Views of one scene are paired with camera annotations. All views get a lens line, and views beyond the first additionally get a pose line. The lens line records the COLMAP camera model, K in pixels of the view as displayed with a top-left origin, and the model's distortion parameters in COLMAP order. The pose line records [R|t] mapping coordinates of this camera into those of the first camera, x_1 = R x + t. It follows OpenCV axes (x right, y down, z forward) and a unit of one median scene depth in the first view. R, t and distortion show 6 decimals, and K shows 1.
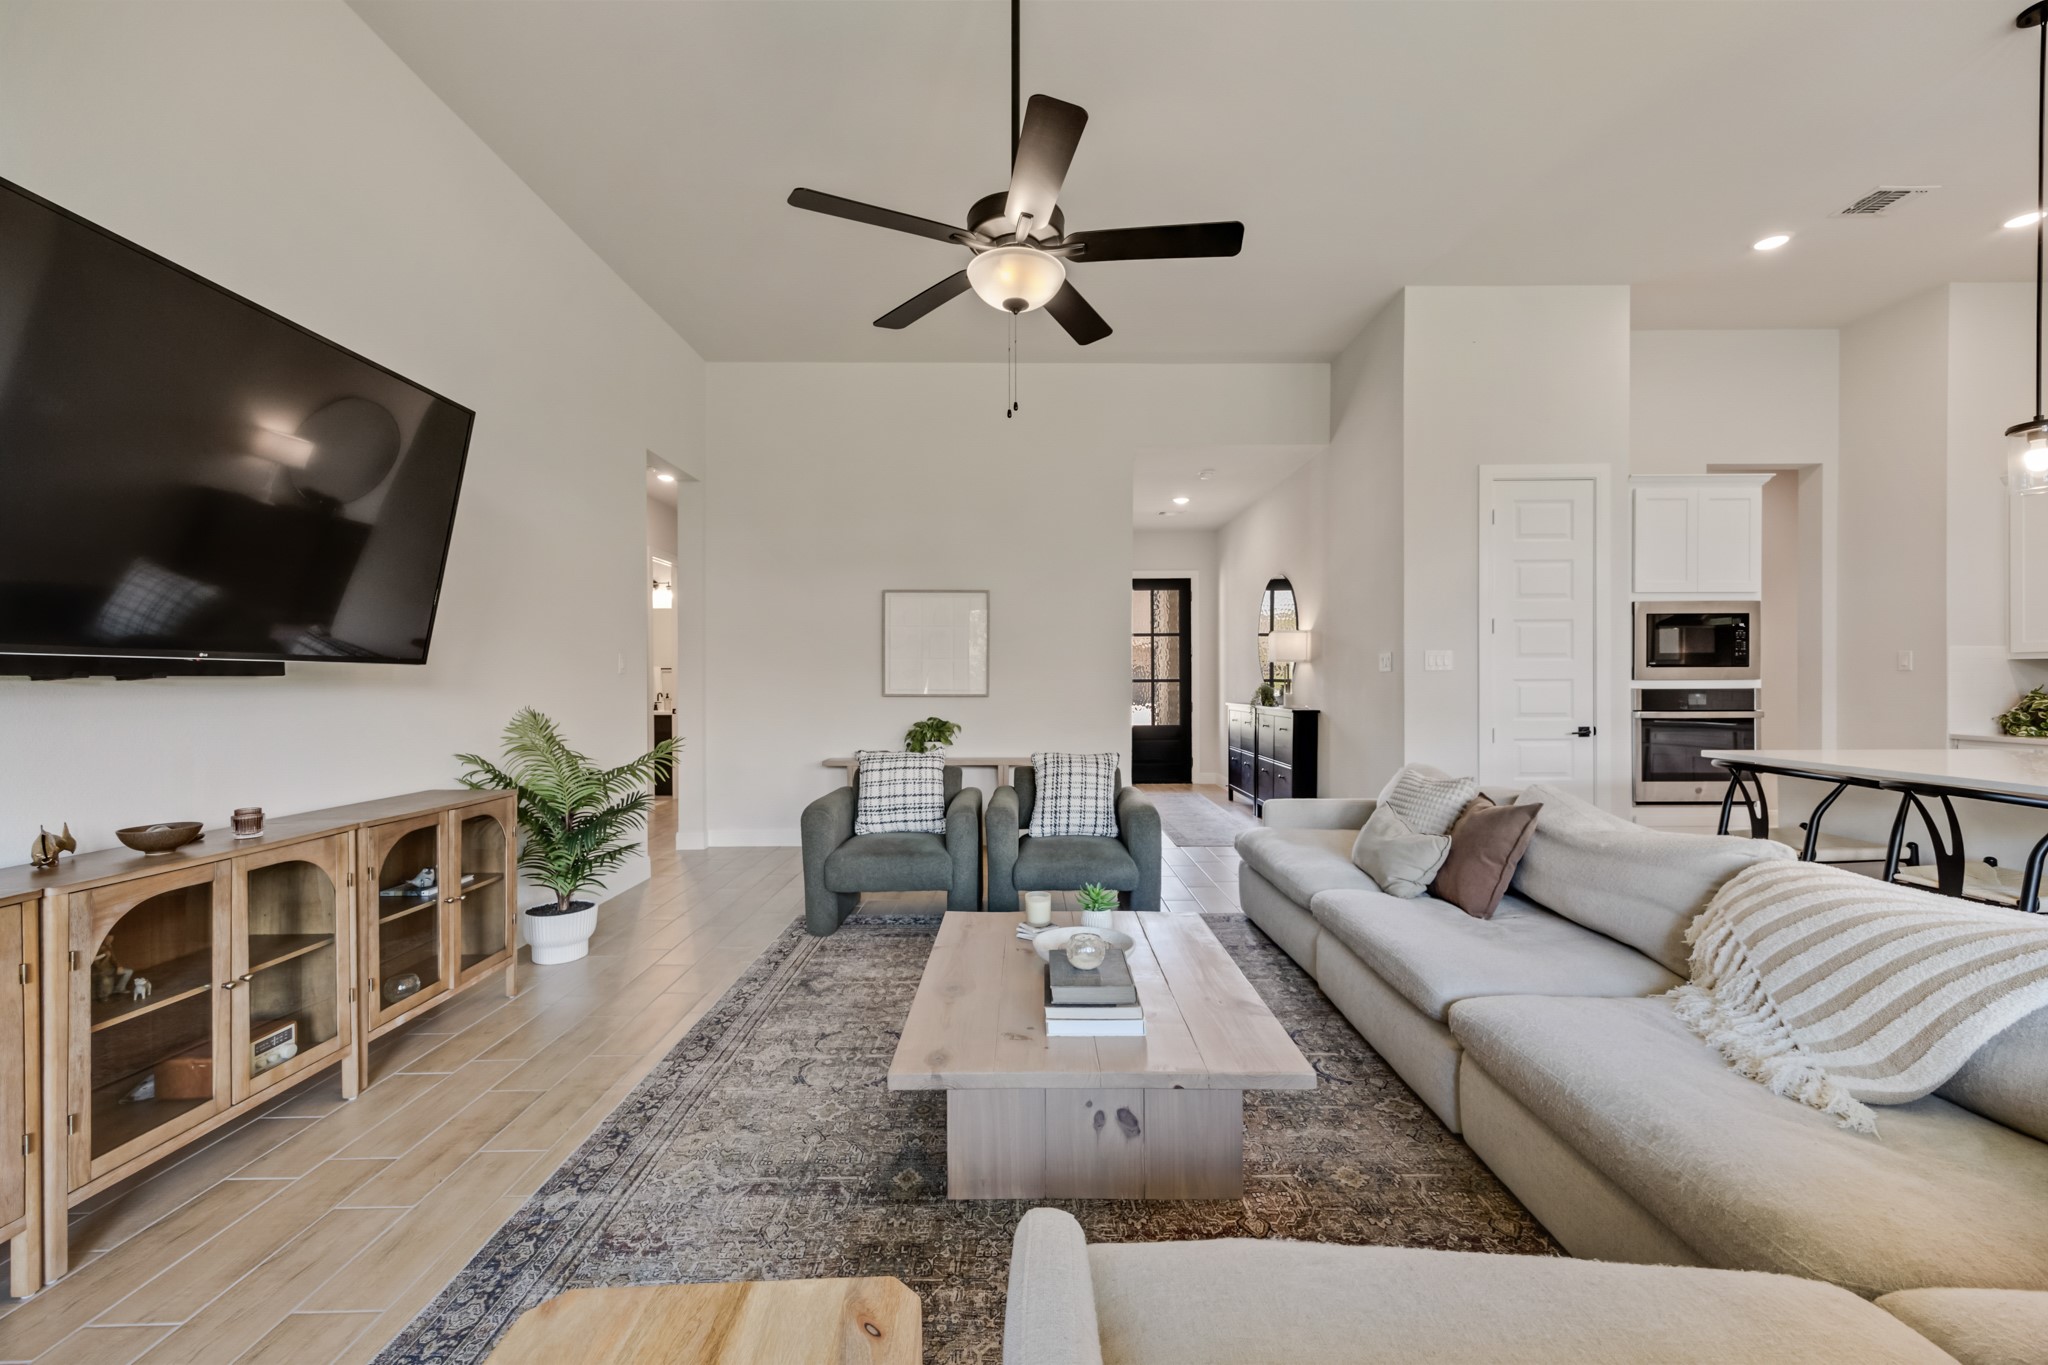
lens RADIAL K [[816.3, 0, 1030.5], [0, 816.3, 685.1], [0, 0, 1]] dist [0.001325, 0.000954]
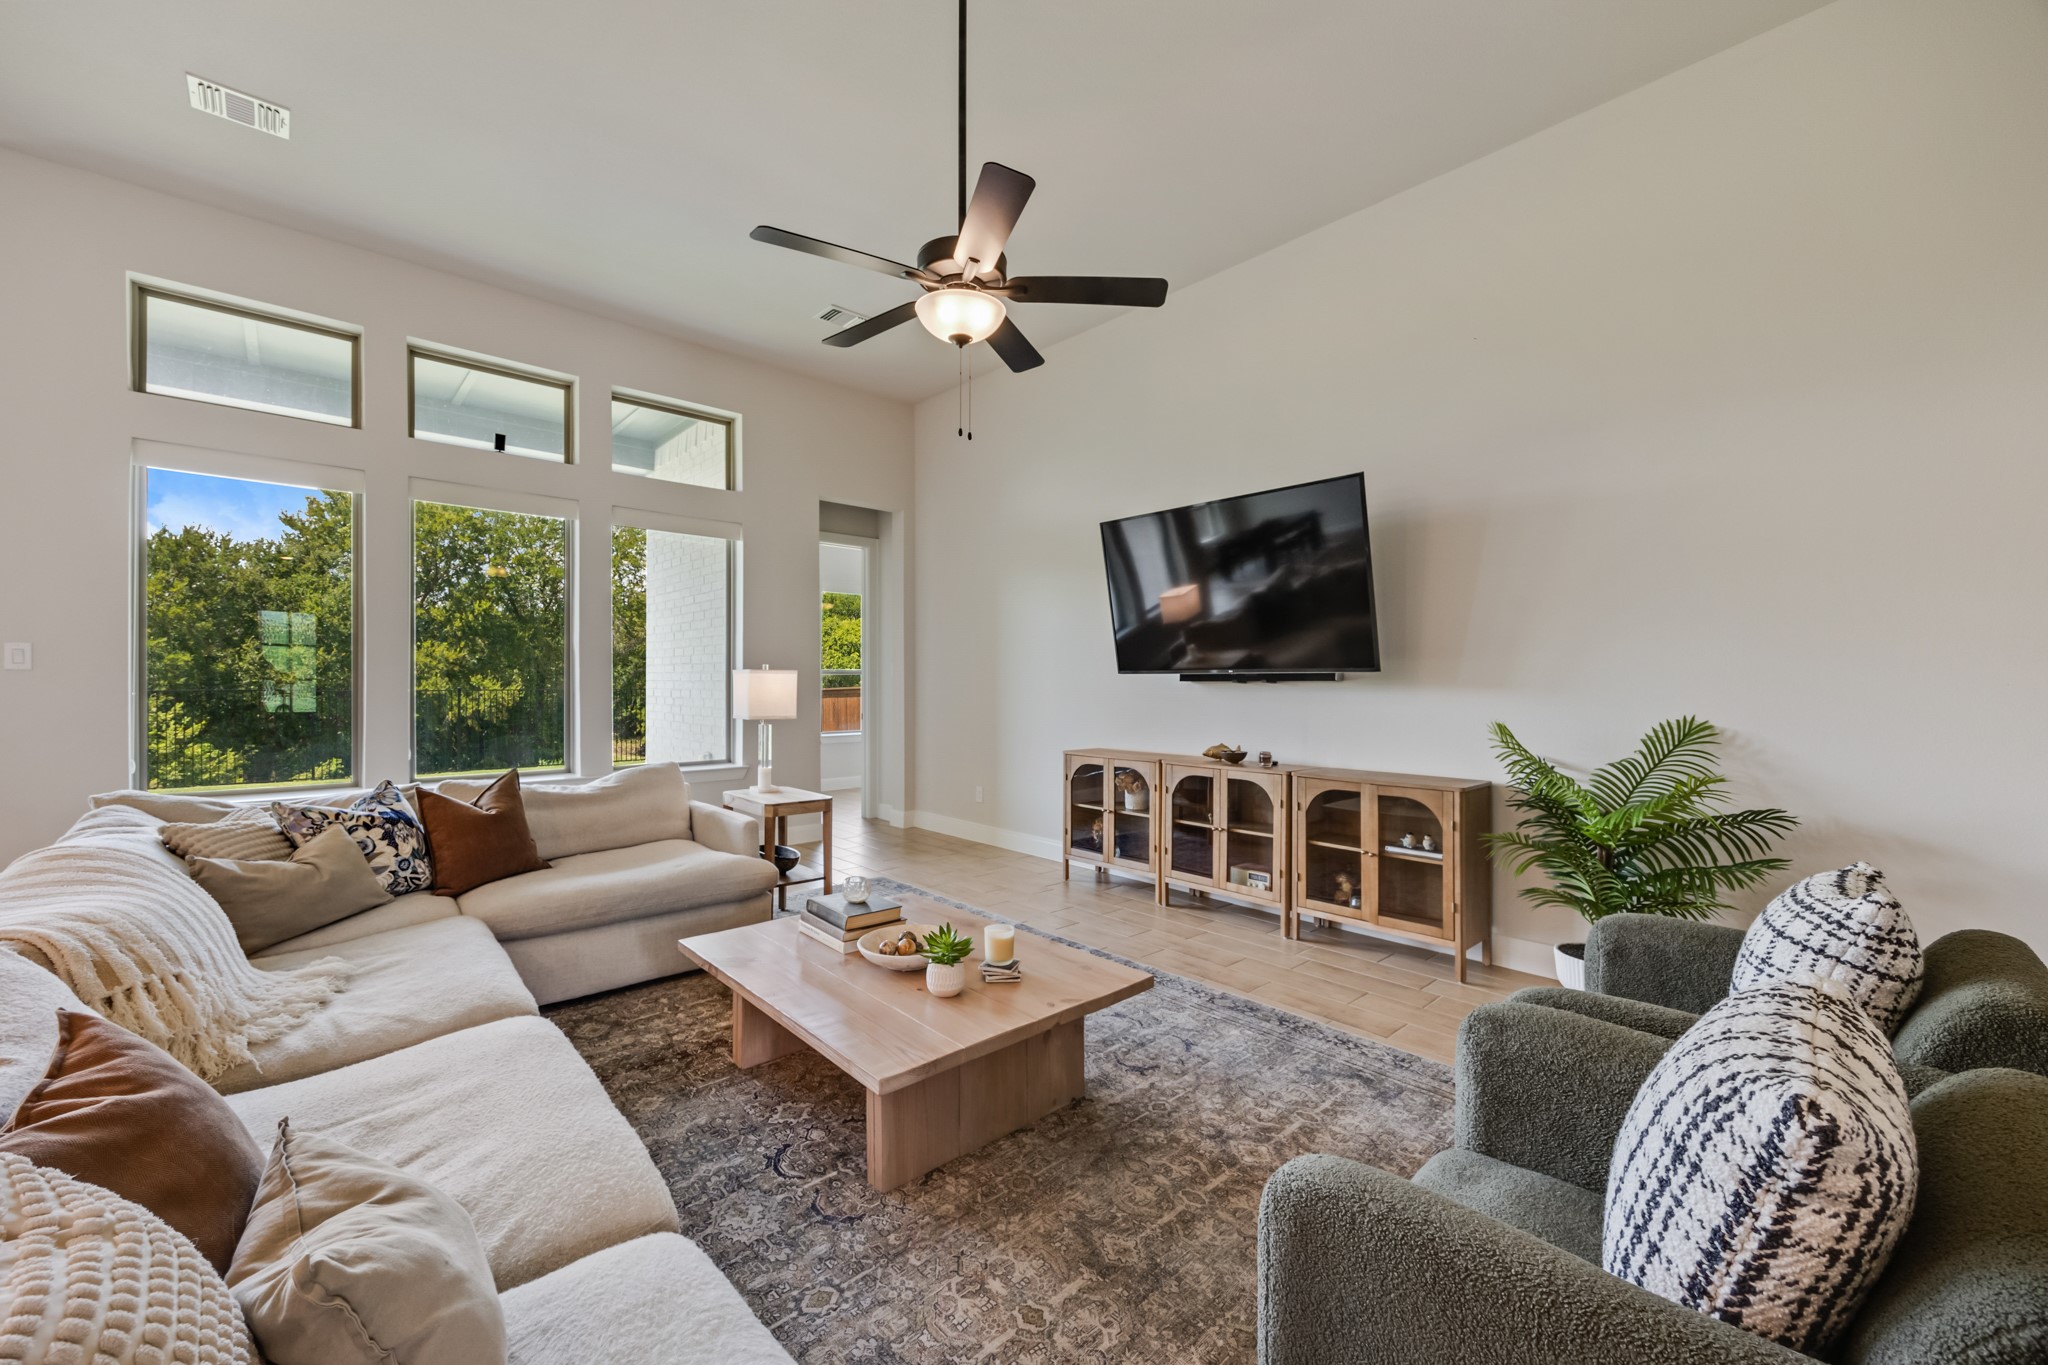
lens RADIAL K [[816.3, 0, 1028.3], [0, 816.3, 678.7], [0, 0, 1]] dist [0.001325, 0.000954]
pose [[-0.746119, -0.000735, -0.665812, 0.576563], [-0.001857, 0.999998, 0.000977, -0.012817], [0.665810, 0.001965, -0.746119, 1.685595]]
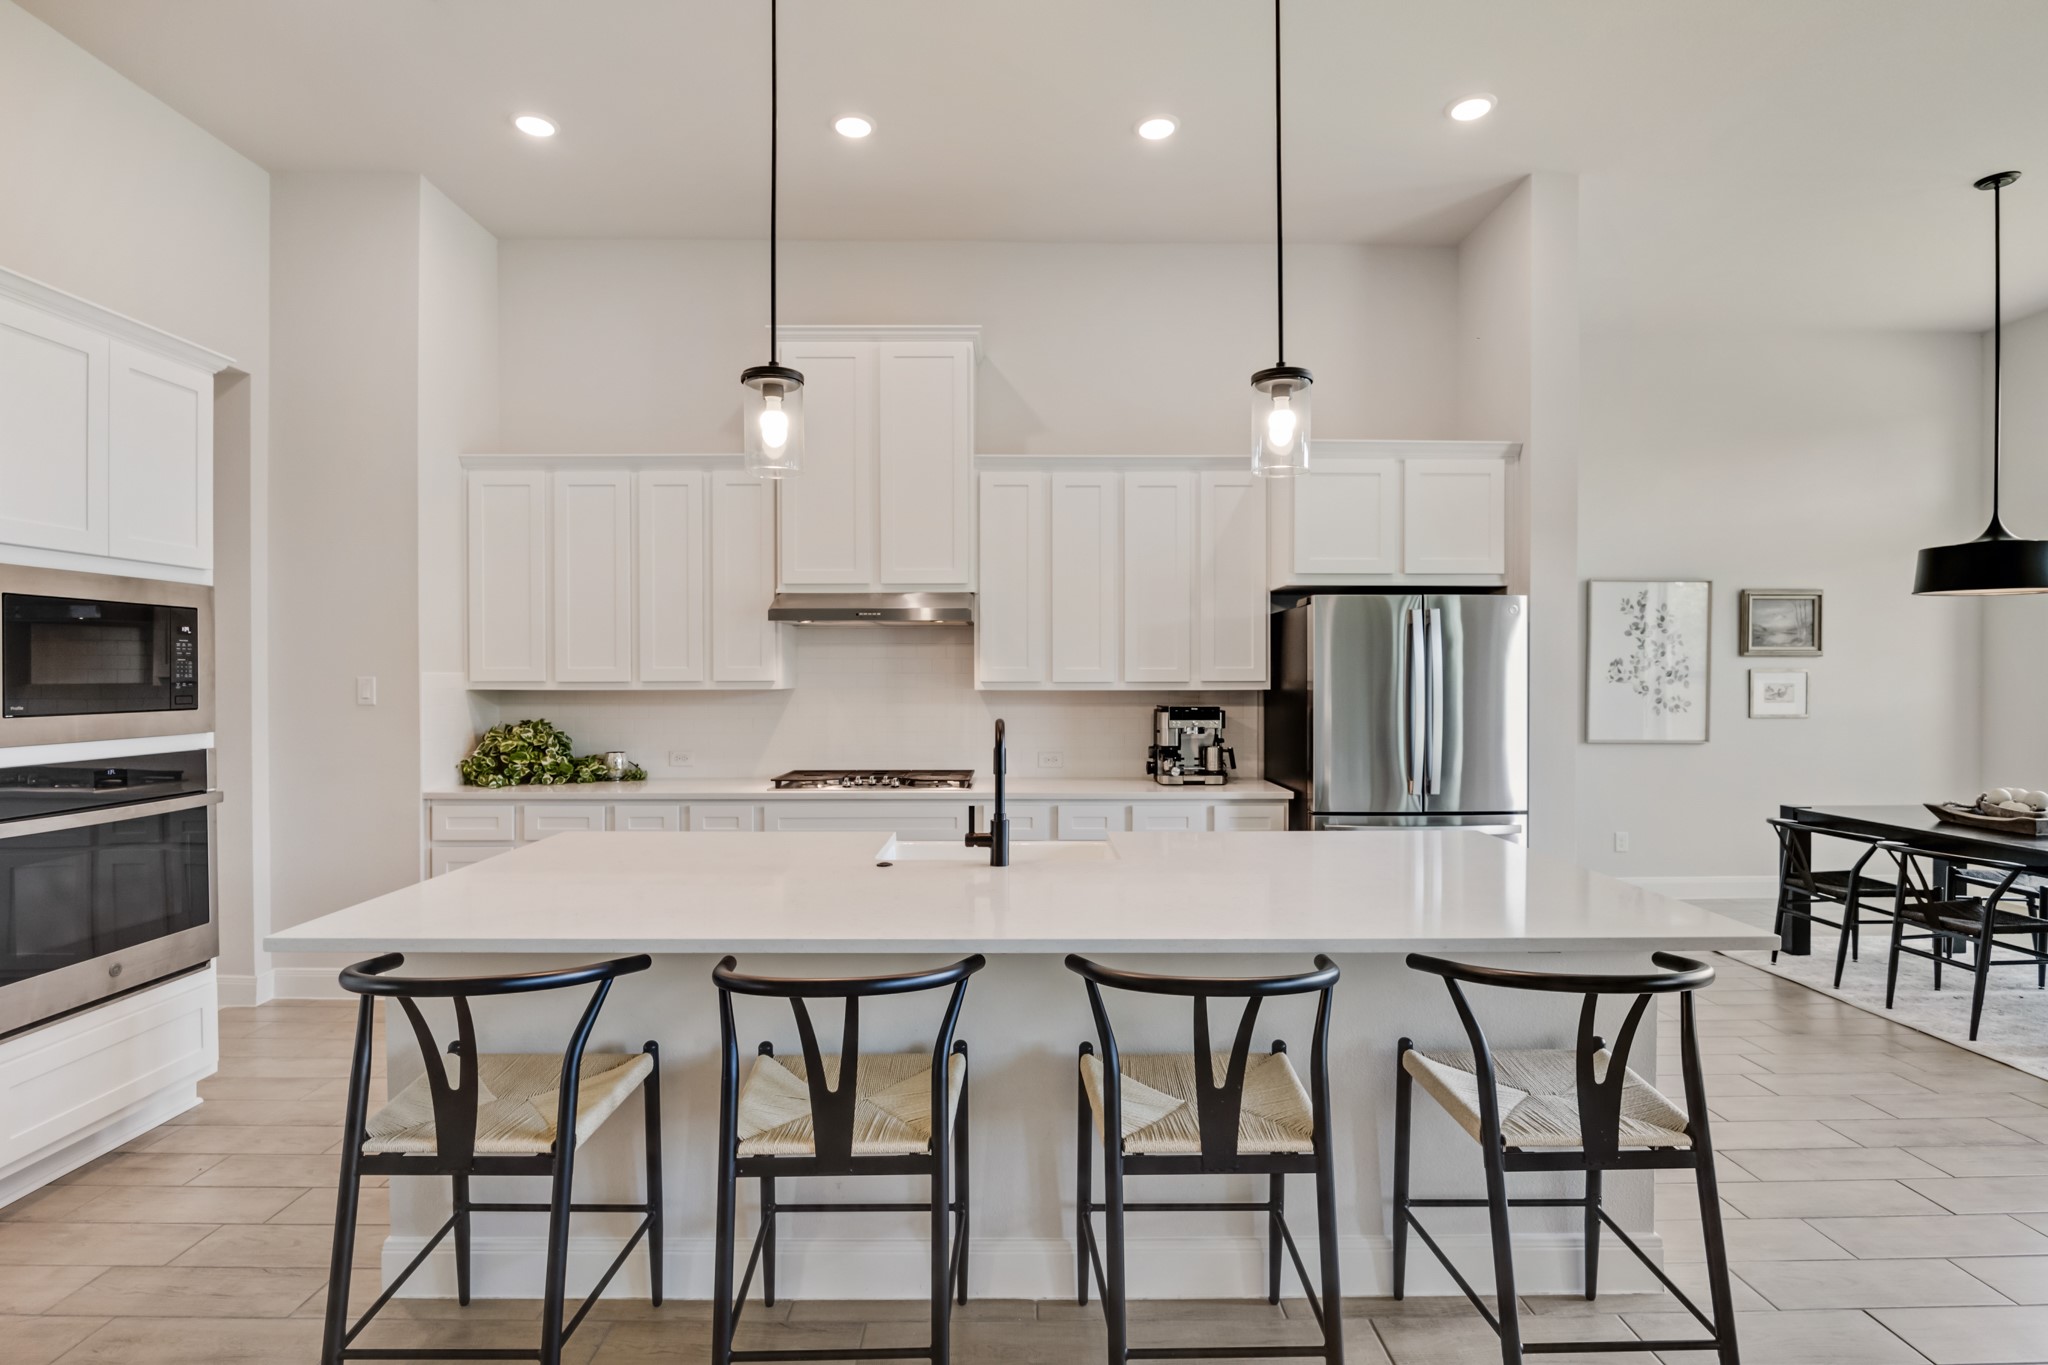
lens RADIAL K [[988.6, 0, 1041.7], [0, 988.6, 682.9], [0, 0, 1]] dist [-0.009201, 0.000047]
pose [[-0.008315, -0.002493, 0.999962, 0.451811], [0.004926, 0.999985, 0.002534, -0.071539], [-0.999953, 0.004947, -0.008303, 0.863888]]
